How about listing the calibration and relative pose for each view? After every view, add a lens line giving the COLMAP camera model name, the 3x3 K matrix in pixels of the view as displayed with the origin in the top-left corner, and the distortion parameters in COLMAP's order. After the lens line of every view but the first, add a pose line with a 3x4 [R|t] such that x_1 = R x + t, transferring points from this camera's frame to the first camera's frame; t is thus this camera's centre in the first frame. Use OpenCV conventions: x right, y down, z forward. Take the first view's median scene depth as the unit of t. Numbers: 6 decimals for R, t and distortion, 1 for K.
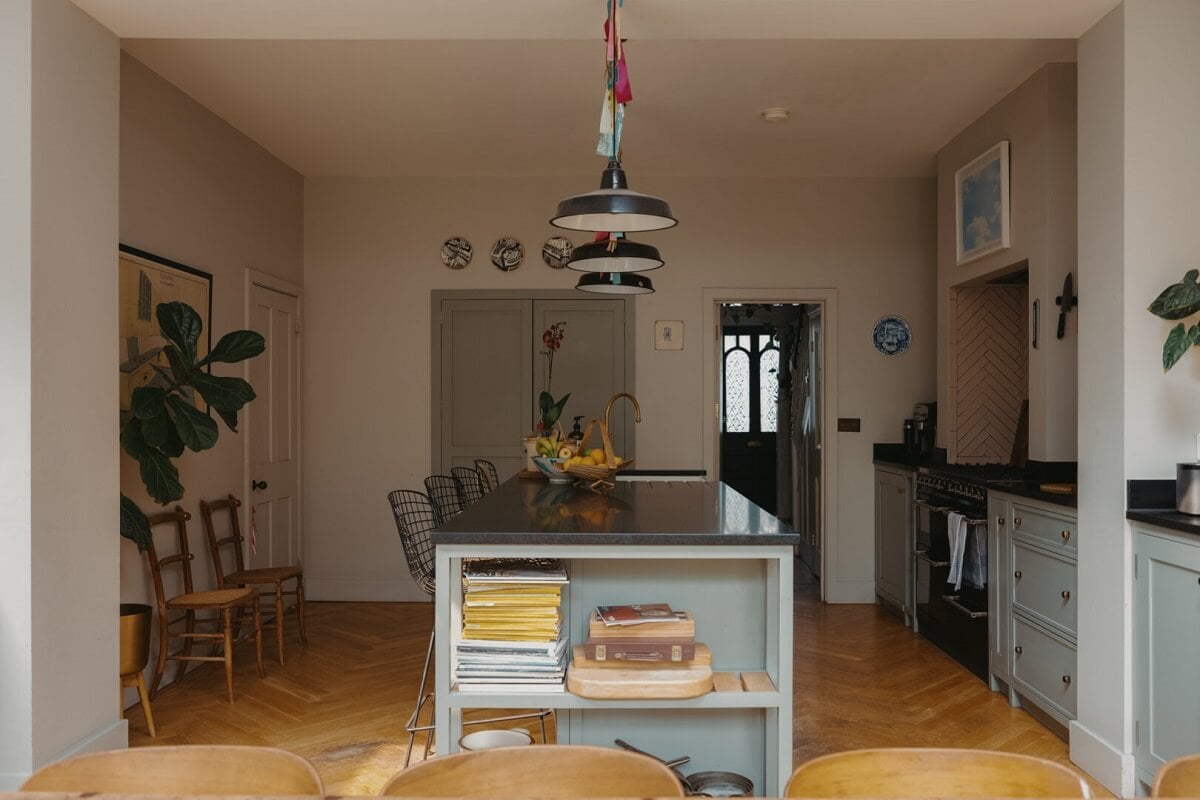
lens RADIAL K [[953.1, 0, 600.0], [0, 953.1, 400.0], [0, 0, 1]] dist [-0.014894, 0.005855]
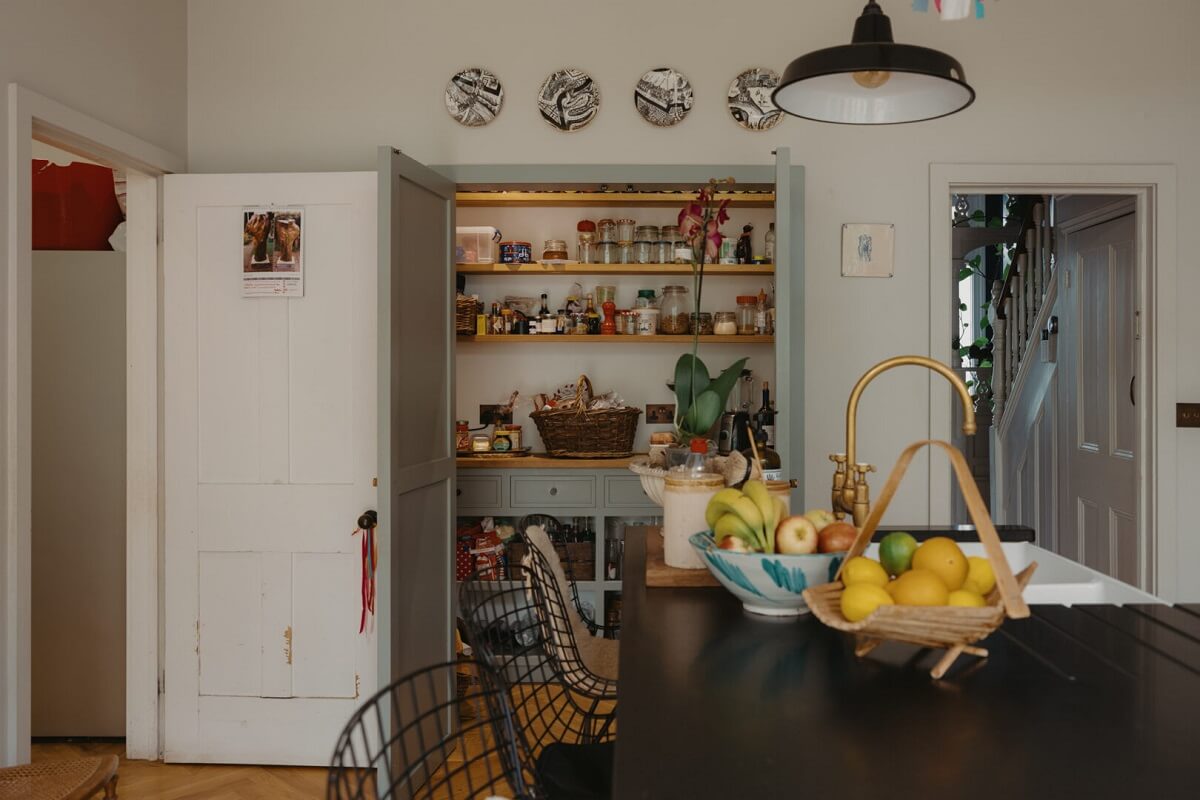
lens RADIAL K [[953.1, 0, 600.0], [0, 953.1, 400.0], [0, 0, 1]] dist [-0.014894, 0.005855]
pose [[0.999702, -0.004319, -0.024021, -0.067931], [0.005119, 0.999430, 0.033370, -0.002091], [0.023863, -0.033483, 0.999154, 0.462522]]
